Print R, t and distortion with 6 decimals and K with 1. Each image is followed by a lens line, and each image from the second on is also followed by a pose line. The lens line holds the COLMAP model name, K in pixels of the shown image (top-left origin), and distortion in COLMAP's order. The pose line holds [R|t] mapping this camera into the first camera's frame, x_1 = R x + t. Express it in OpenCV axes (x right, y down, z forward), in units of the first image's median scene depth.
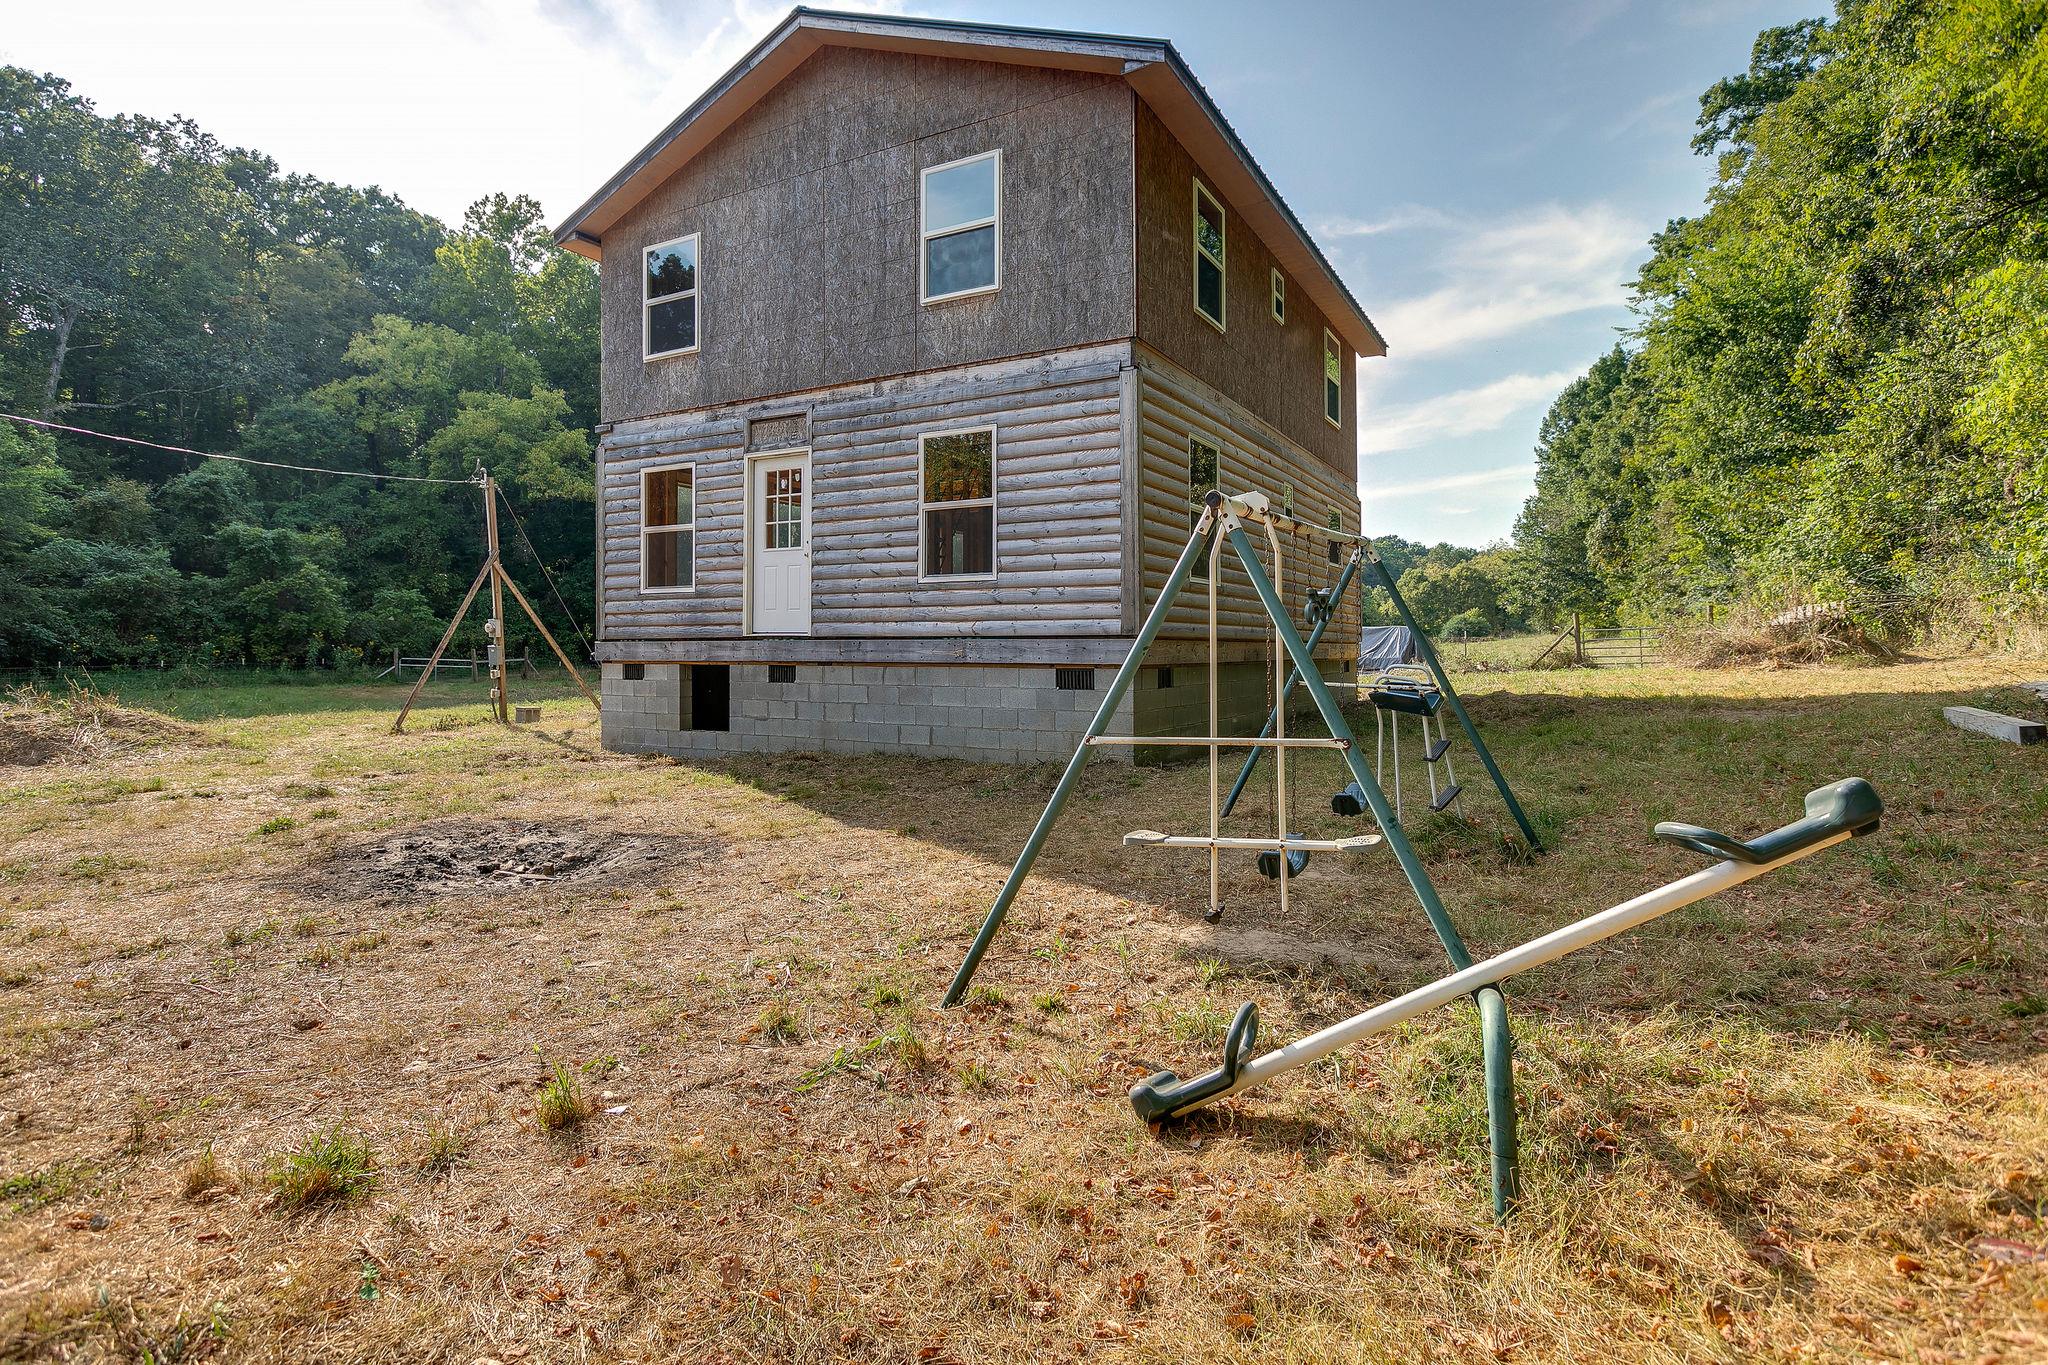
lens RADIAL K [[999.9, 0, 985.6], [0, 999.9, 629.9], [0, 0, 1]] dist [-0.001173, -0.000961]
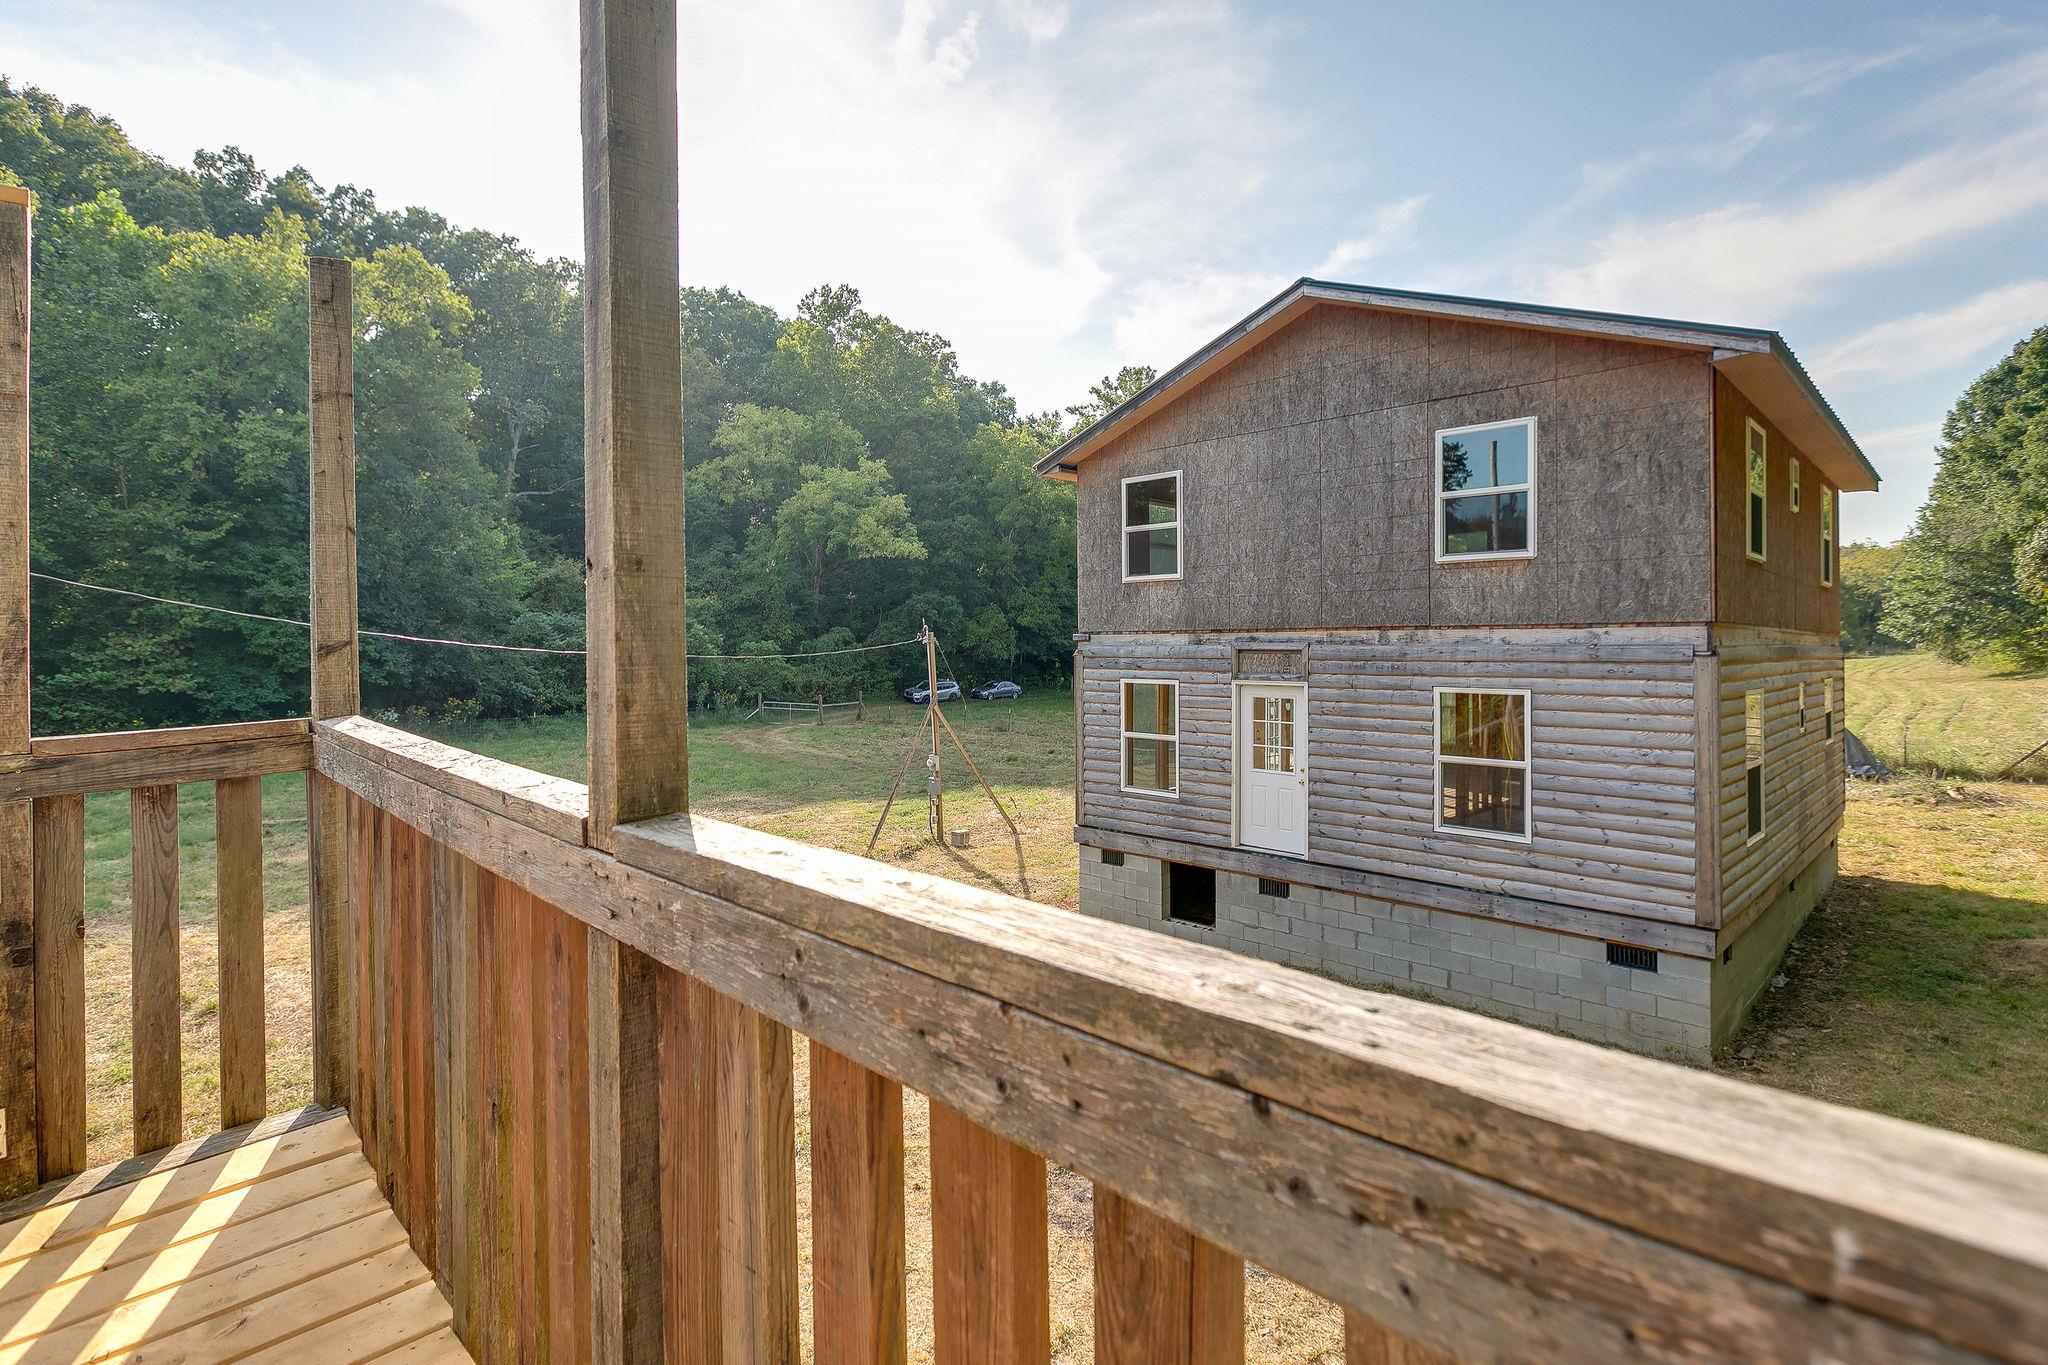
lens RADIAL K [[950.6, 0, 966.7], [0, 950.6, 649.6], [0, 0, 1]] dist [0.003874, -0.001074]
pose [[0.962666, 0.000137, -0.270694, -0.240407], [0.003616, 0.999904, 0.013363, -0.225187], [0.270670, -0.013843, 0.962573, -0.074322]]
